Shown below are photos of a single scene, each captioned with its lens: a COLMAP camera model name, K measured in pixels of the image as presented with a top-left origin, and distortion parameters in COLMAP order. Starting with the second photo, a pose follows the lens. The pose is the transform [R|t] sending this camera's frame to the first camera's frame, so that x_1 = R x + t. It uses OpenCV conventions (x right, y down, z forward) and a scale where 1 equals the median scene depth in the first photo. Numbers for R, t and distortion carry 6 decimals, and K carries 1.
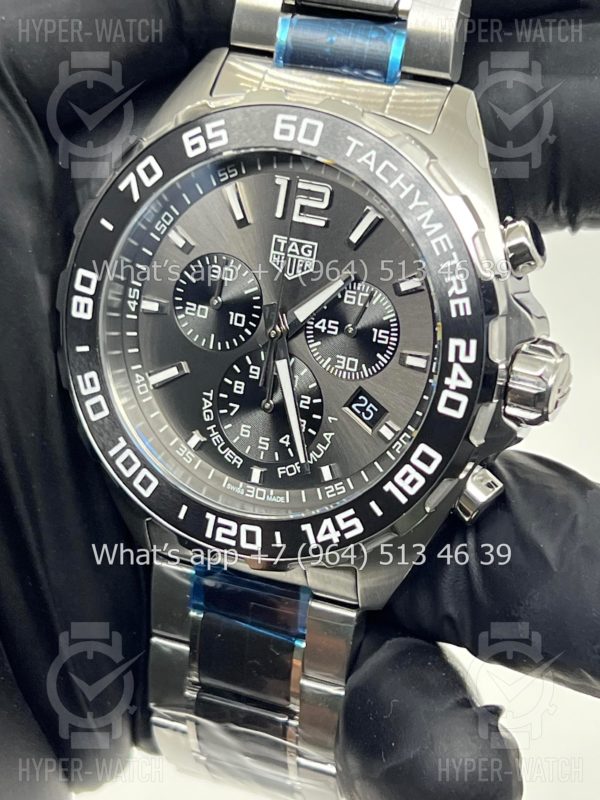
lens RADIAL K [[1861.6, 0, 282.1], [0, 1861.6, 399.1], [0, 0, 1]] dist [0.170220, -0.371734]
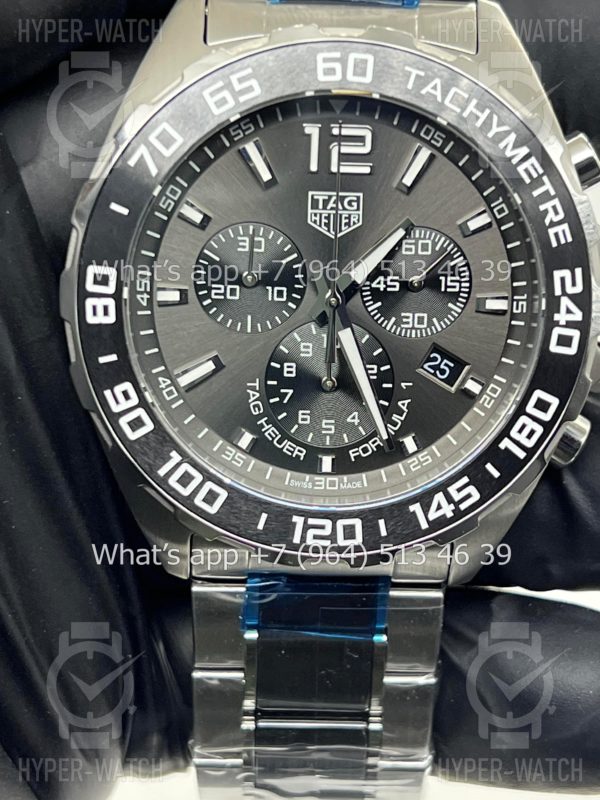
lens RADIAL K [[1861.6, 0, 282.1], [0, 1861.6, 399.1], [0, 0, 1]] dist [0.170220, -0.371734]
pose [[0.906840, -0.184551, 0.378923, -0.369598], [0.178873, 0.982577, 0.050475, -0.038511], [-0.381636, 0.022006, 0.924051, 0.190827]]
